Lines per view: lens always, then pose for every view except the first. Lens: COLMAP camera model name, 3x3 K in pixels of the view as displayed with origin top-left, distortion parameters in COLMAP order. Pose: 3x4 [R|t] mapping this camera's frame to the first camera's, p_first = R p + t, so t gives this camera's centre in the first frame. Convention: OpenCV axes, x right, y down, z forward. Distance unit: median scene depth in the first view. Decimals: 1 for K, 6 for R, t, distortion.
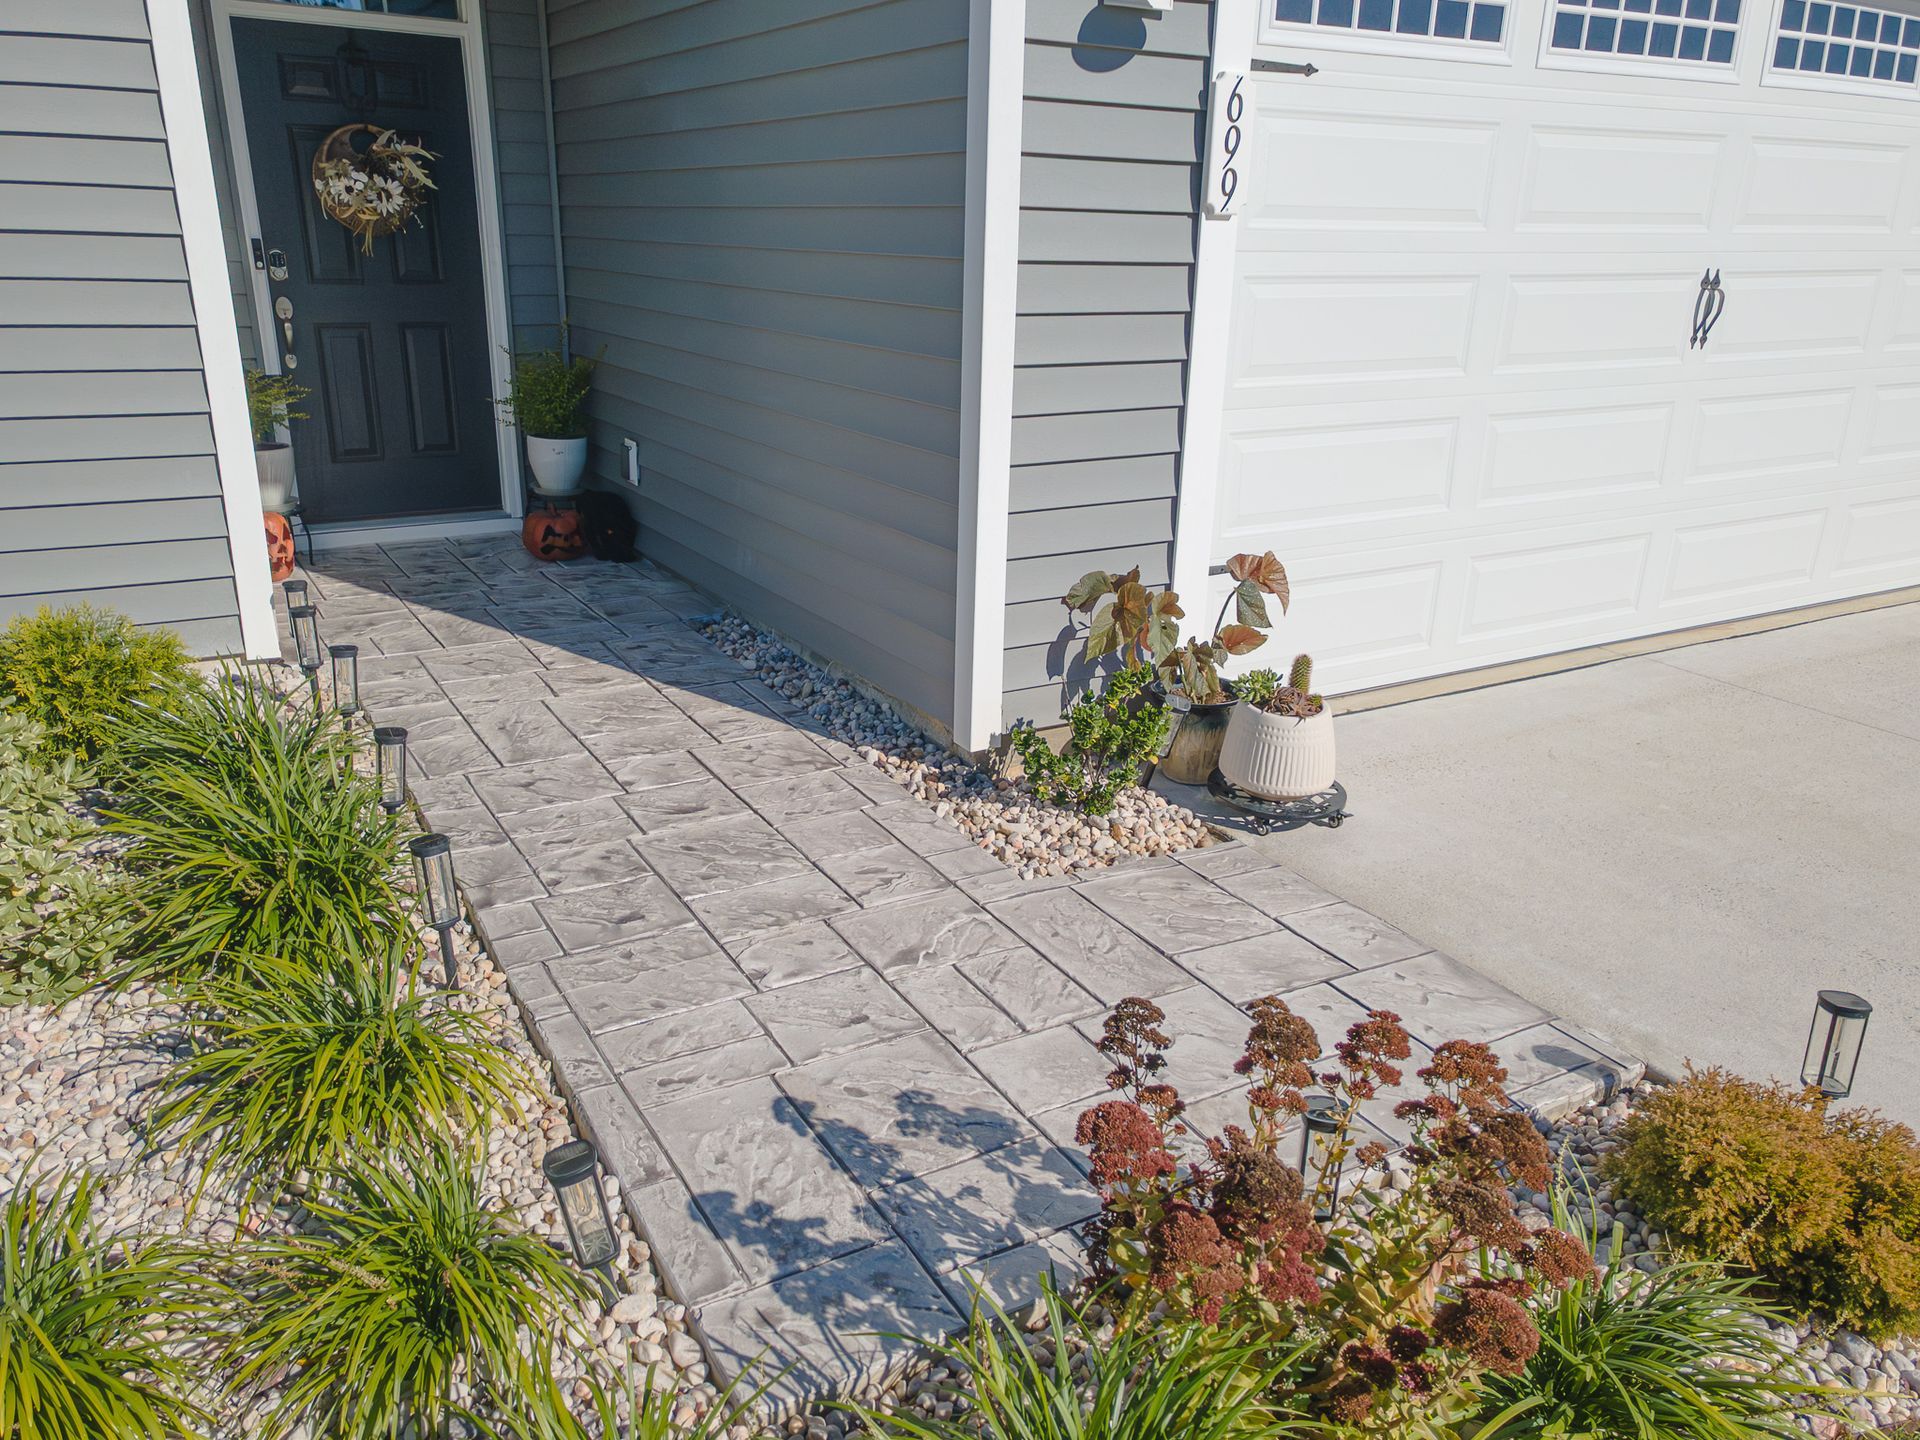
lens RADIAL K [[1390.1, 0, 940.6], [0, 1390.1, 714.5], [0, 0, 1]] dist [0.012659, 0.005671]
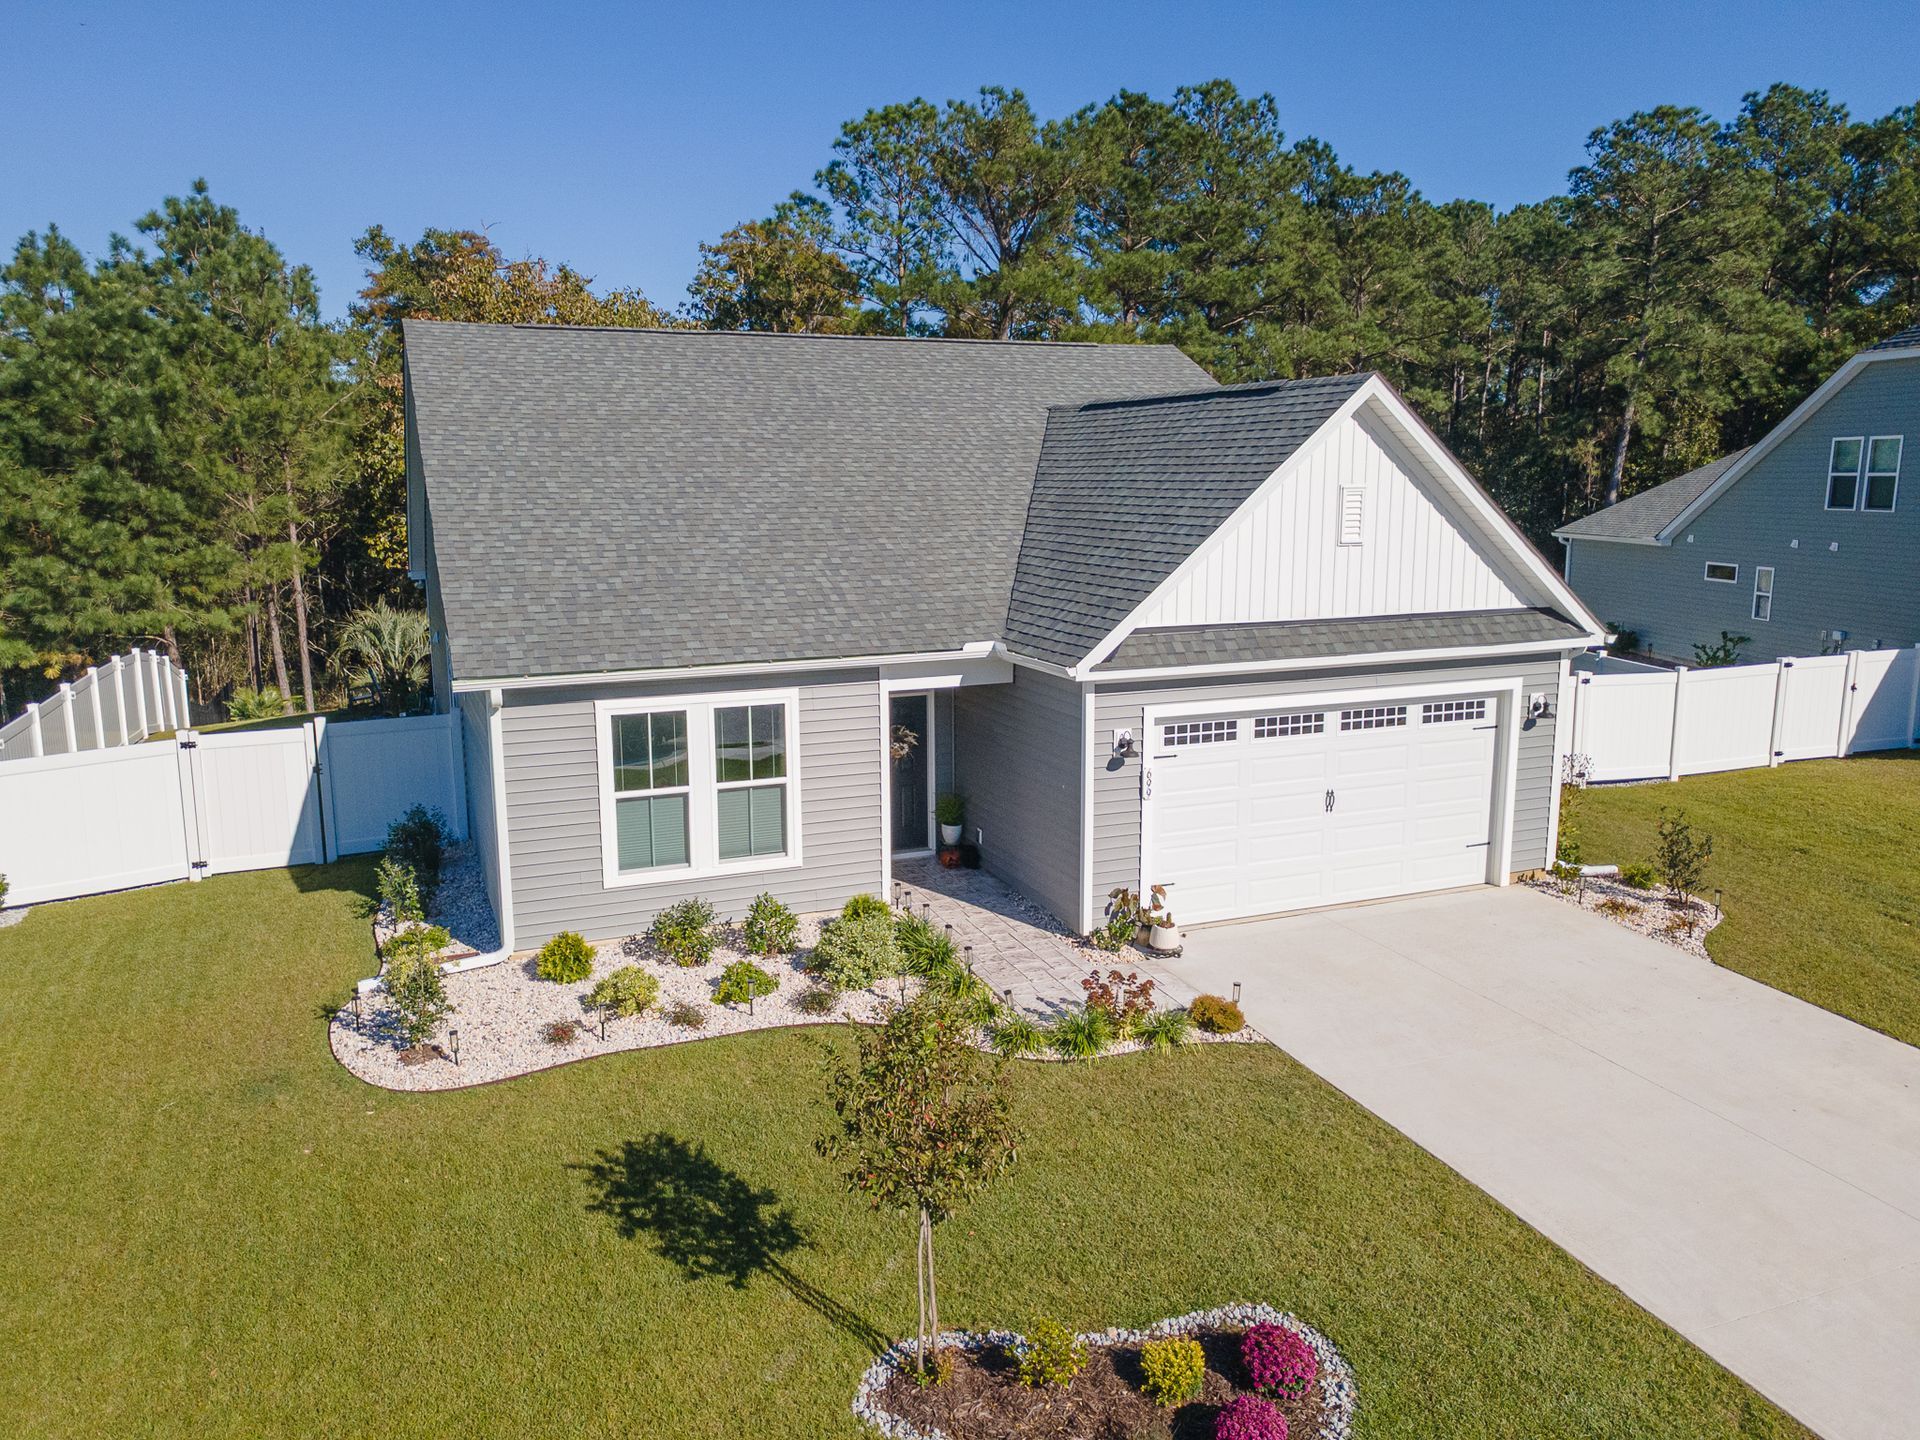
lens RADIAL K [[1390.1, 0, 940.6], [0, 1390.1, 714.5], [0, 0, 1]] dist [0.012659, 0.005671]
pose [[0.988934, 0.003659, -0.148311, 0.198925], [-0.025950, 0.988550, -0.148646, 0.005547], [0.146069, 0.150850, 0.977706, -2.904722]]
